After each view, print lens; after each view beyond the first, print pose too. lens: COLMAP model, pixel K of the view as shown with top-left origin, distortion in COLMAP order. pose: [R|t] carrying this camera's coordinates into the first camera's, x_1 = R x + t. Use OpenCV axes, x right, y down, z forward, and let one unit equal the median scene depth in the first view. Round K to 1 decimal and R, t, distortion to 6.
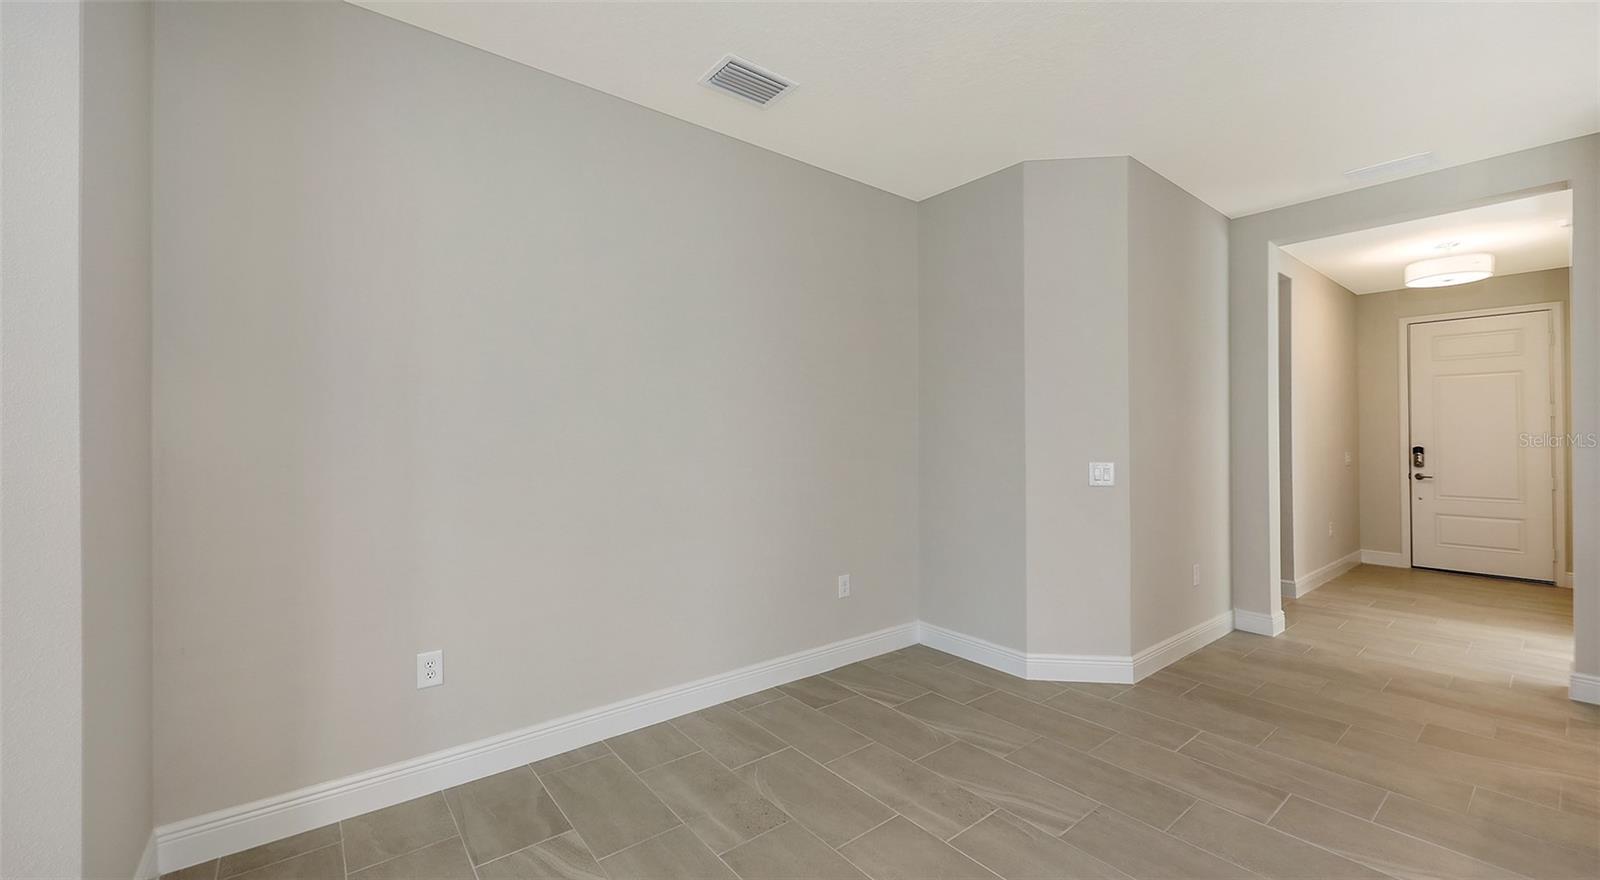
lens RADIAL K [[626.5, 0, 800.2], [0, 626.5, 439.8], [0, 0, 1]] dist [0.000247, 0.000039]
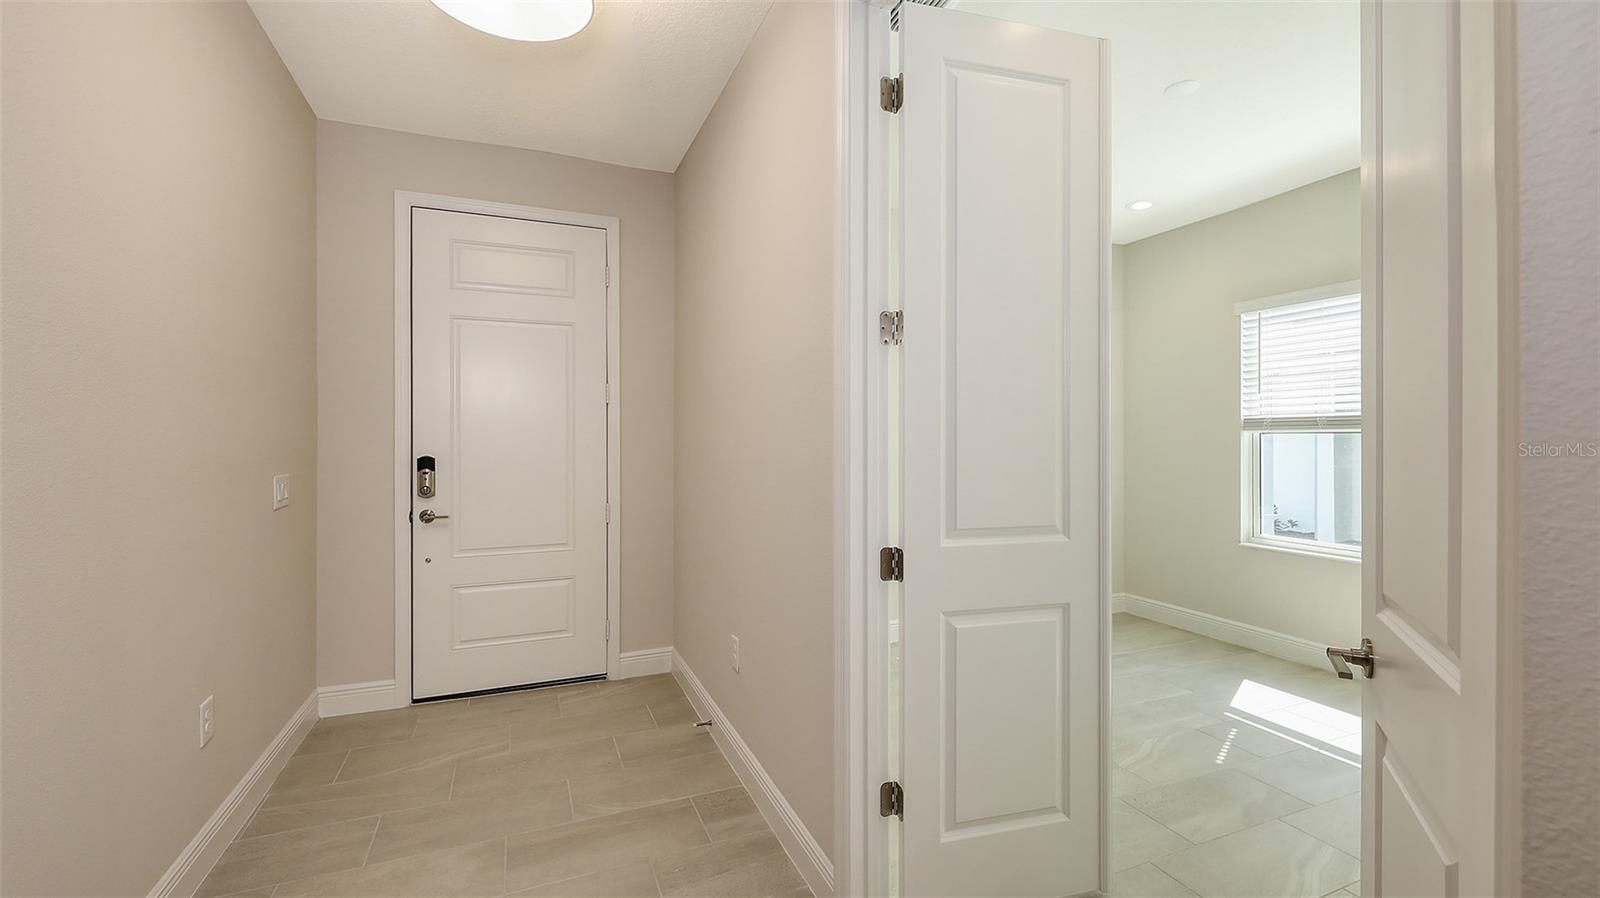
lens RADIAL K [[672.1, 0, 797.5], [0, 672.1, 442.4], [0, 0, 1]] dist [-0.000254, -0.000067]
pose [[0.267985, 0.000153, 0.963423, 0.562265], [-0.008904, 0.999958, 0.002318, -0.003777], [-0.963382, -0.009199, 0.267975, 0.583900]]
